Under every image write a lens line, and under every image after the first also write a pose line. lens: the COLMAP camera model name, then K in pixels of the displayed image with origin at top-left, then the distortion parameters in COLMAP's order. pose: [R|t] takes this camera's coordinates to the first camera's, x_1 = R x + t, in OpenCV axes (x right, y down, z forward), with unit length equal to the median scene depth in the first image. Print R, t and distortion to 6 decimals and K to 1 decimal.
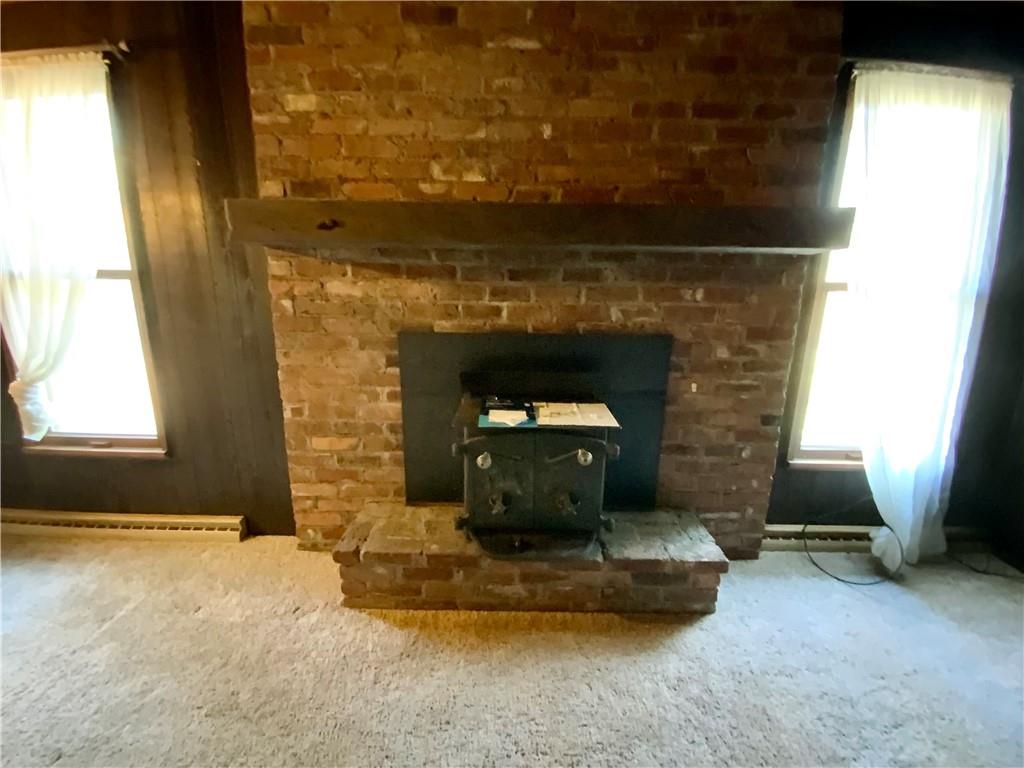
lens RADIAL K [[408.9, 0, 511.1], [0, 408.9, 383.4], [0, 0, 1]] dist [-0.004203, -0.001662]
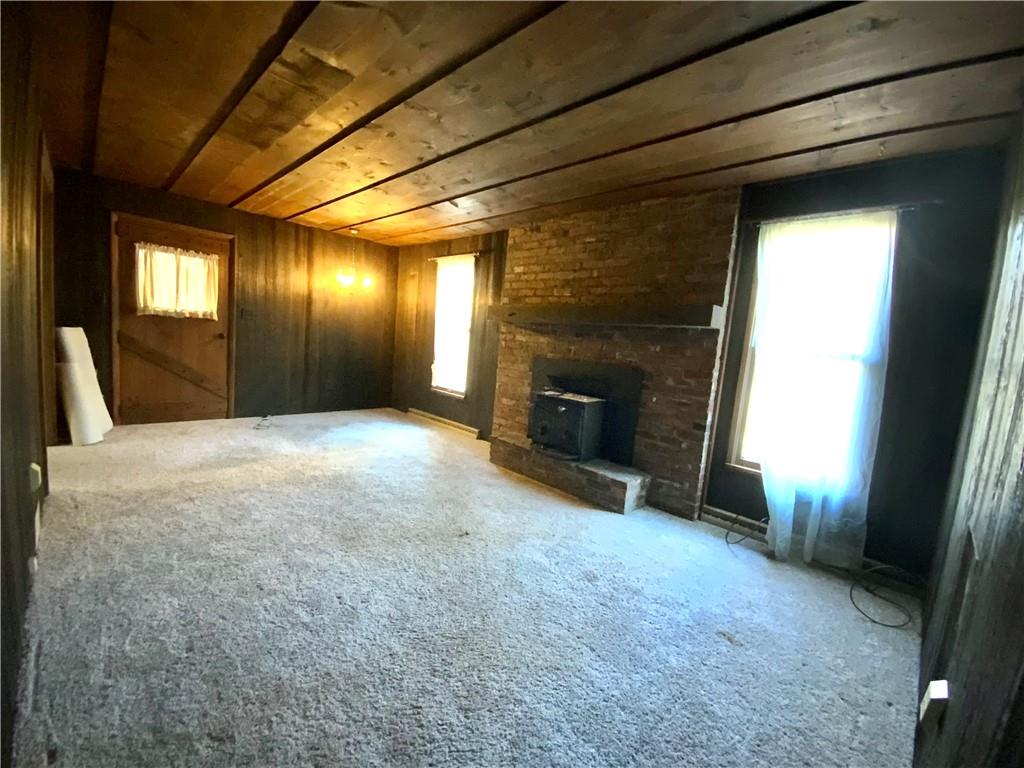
lens RADIAL K [[408.9, 0, 507.5], [0, 408.9, 382.7], [0, 0, 1]] dist [-0.004203, -0.001662]
pose [[0.702666, 0.117531, -0.701746, 1.288517], [-0.220762, 0.973602, -0.057989, 0.190799], [0.676406, 0.195665, 0.710063, -0.746853]]
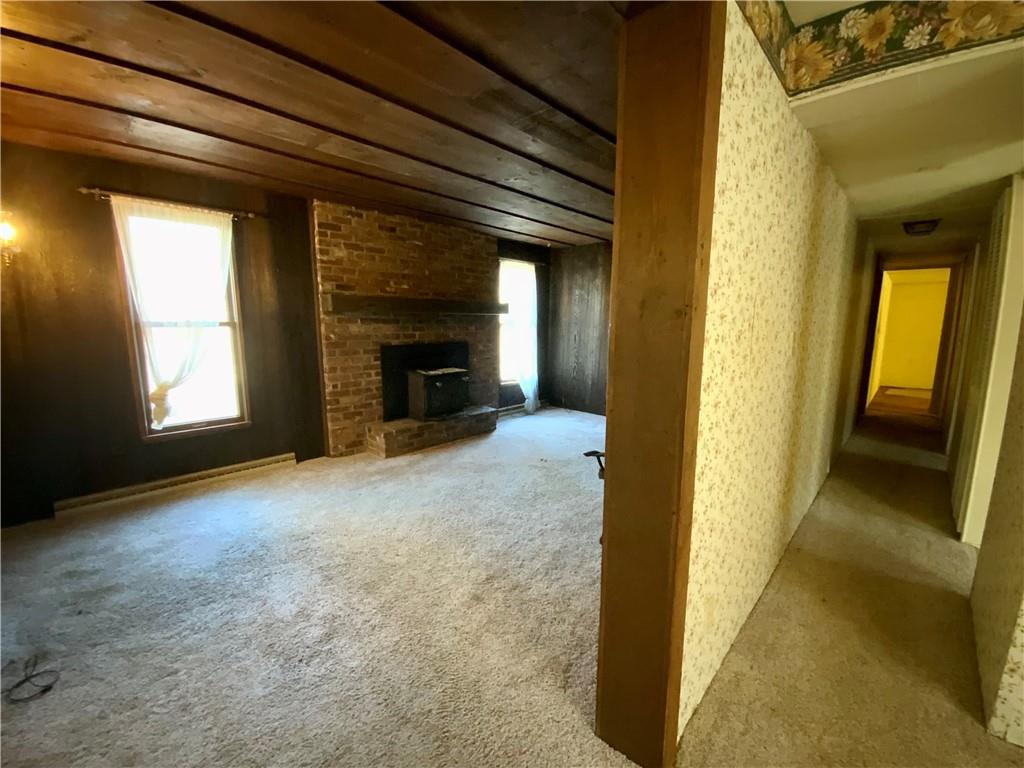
lens RADIAL K [[408.9, 0, 515.8], [0, 408.9, 381.5], [0, 0, 1]] dist [-0.004203, -0.001662]
pose [[0.682222, -0.119490, 0.721315, -1.493875], [0.166080, 0.986092, 0.006273, 0.198004], [-0.712032, 0.115516, 0.692579, -1.210992]]
